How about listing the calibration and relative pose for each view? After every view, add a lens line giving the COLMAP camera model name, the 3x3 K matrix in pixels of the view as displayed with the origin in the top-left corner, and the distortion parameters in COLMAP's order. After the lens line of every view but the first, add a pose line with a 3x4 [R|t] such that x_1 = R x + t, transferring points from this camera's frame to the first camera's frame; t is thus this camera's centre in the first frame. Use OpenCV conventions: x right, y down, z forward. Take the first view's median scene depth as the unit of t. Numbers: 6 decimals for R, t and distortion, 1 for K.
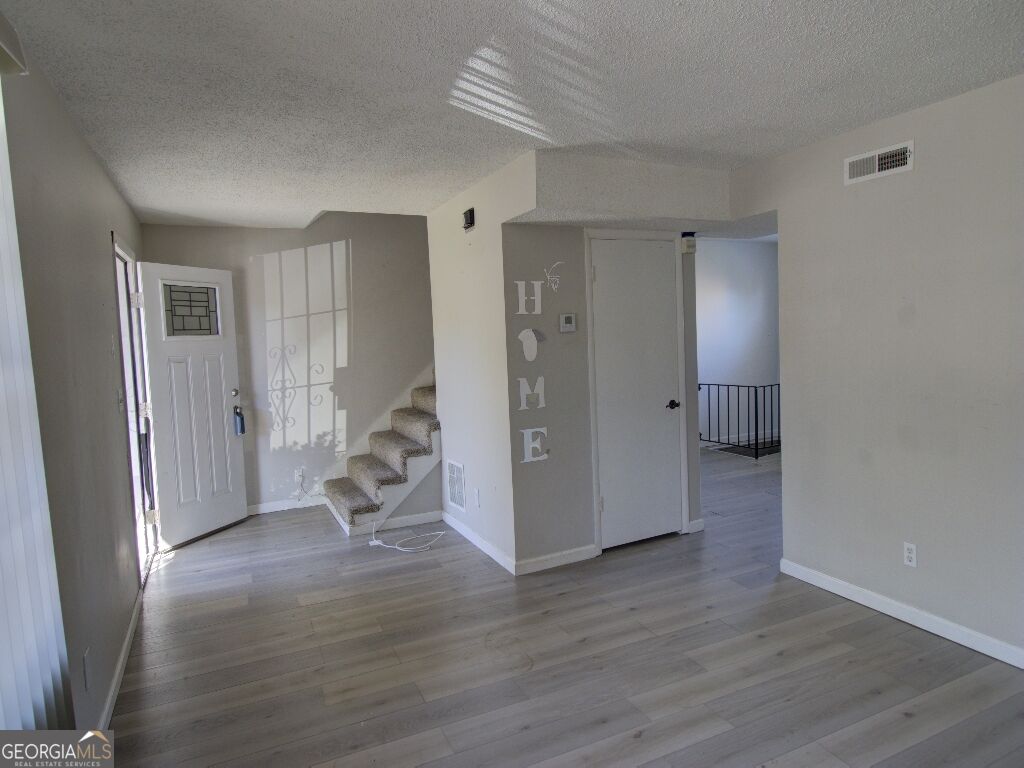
lens RADIAL K [[615.5, 0, 512.2], [0, 615.5, 366.7], [0, 0, 1]] dist [-0.001869, 0.001317]
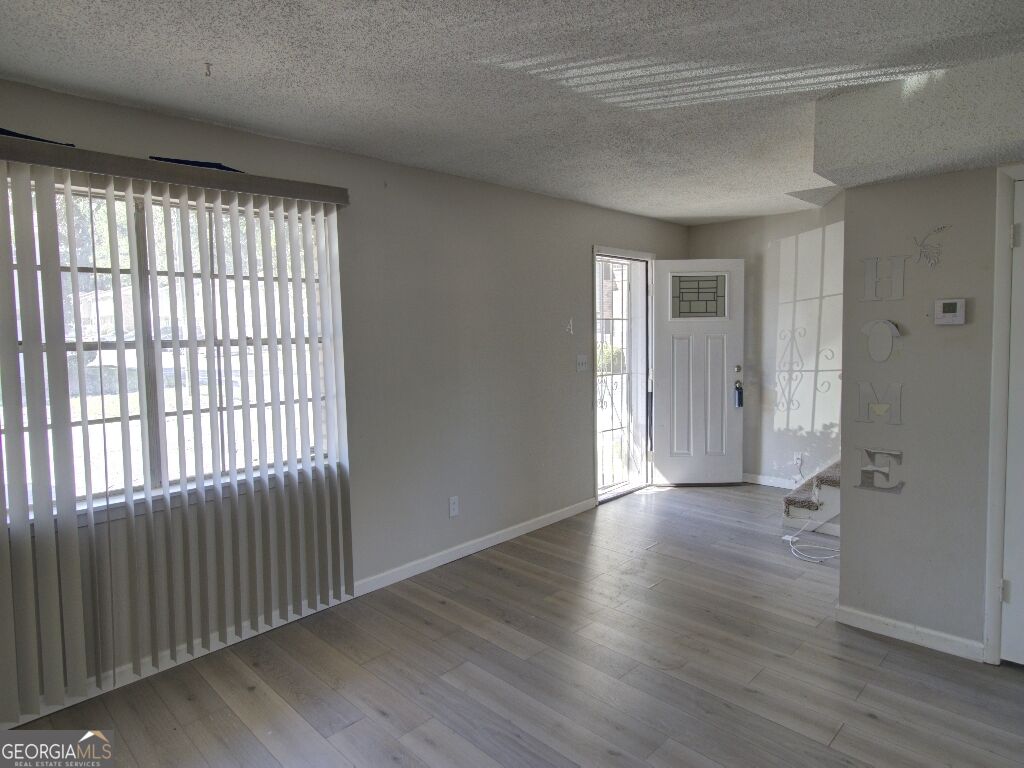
lens RADIAL K [[615.4, 0, 513.0], [0, 615.4, 369.8], [0, 0, 1]] dist [0.000698, -0.001111]
pose [[0.351559, 0.099165, -0.930899, 0.491285], [-0.053581, 0.994875, 0.085746, -0.033702], [0.934631, 0.019734, 0.355071, 0.251700]]
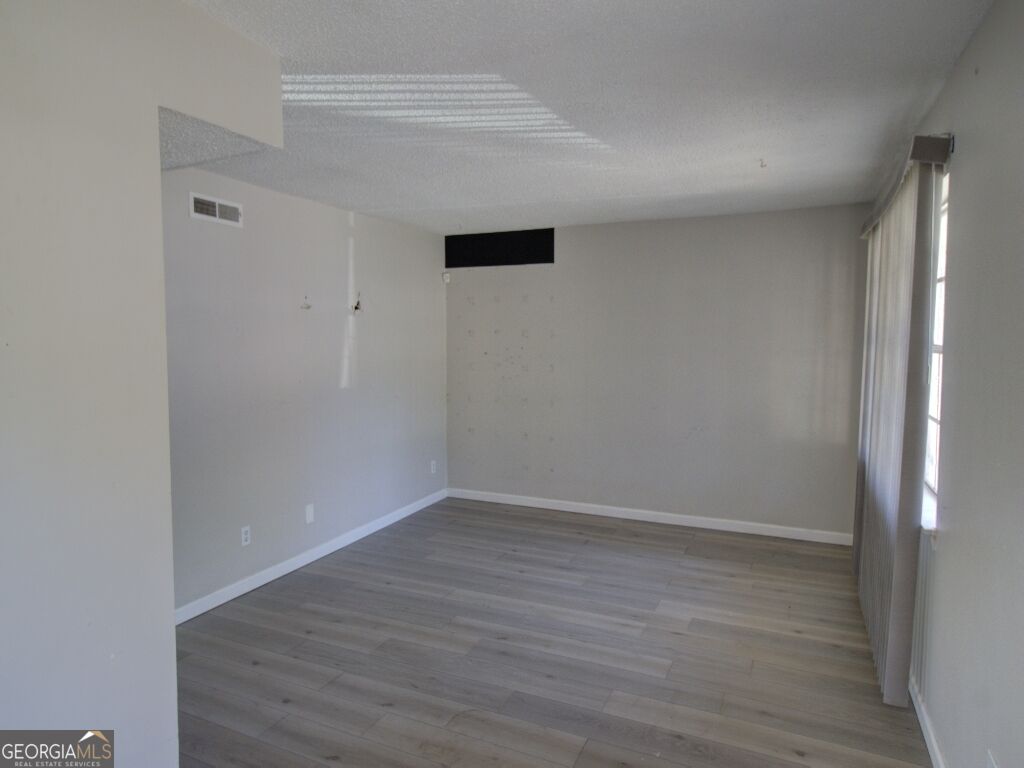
lens RADIAL K [[615.5, 0, 512.2], [0, 615.5, 366.7], [0, 0, 1]] dist [-0.001869, 0.001317]
pose [[-0.642188, 0.011643, 0.766459, -0.434784], [0.077880, 0.995702, 0.050127, -0.035785], [-0.762581, 0.091883, -0.640335, 0.904575]]
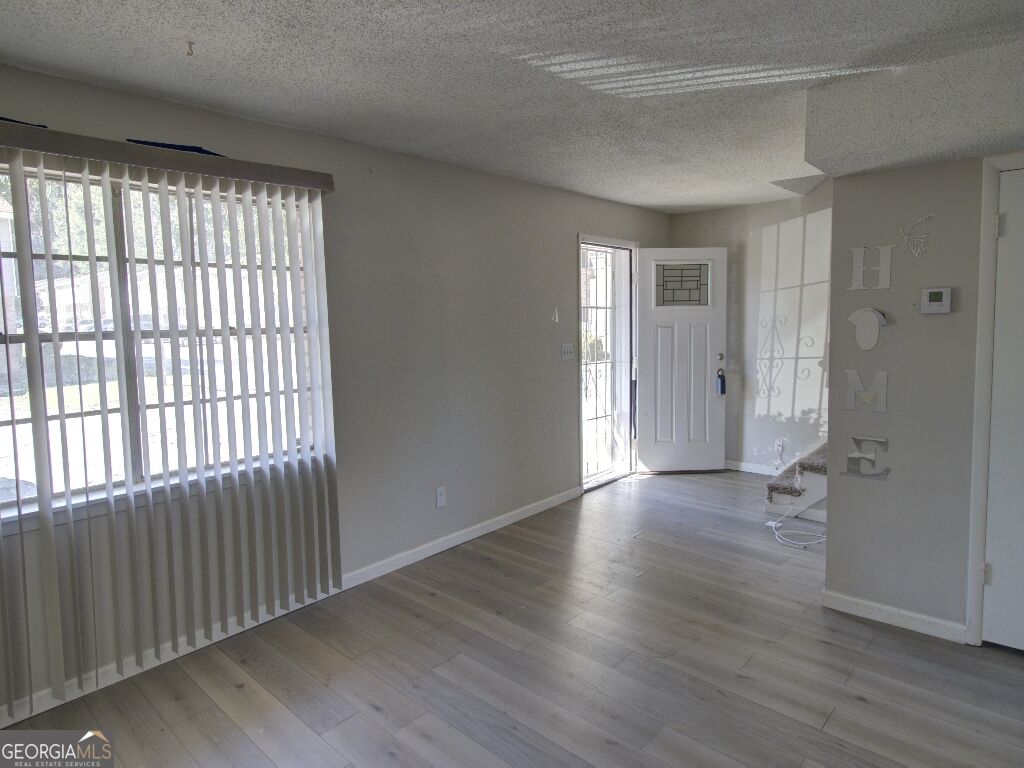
lens RADIAL K [[615.5, 0, 512.2], [0, 615.5, 366.7], [0, 0, 1]] dist [-0.001869, 0.001317]
pose [[0.386328, 0.111337, -0.915617, 0.479023], [-0.053010, 0.993727, 0.098468, -0.034293], [0.920837, 0.010496, 0.389806, 0.240122]]
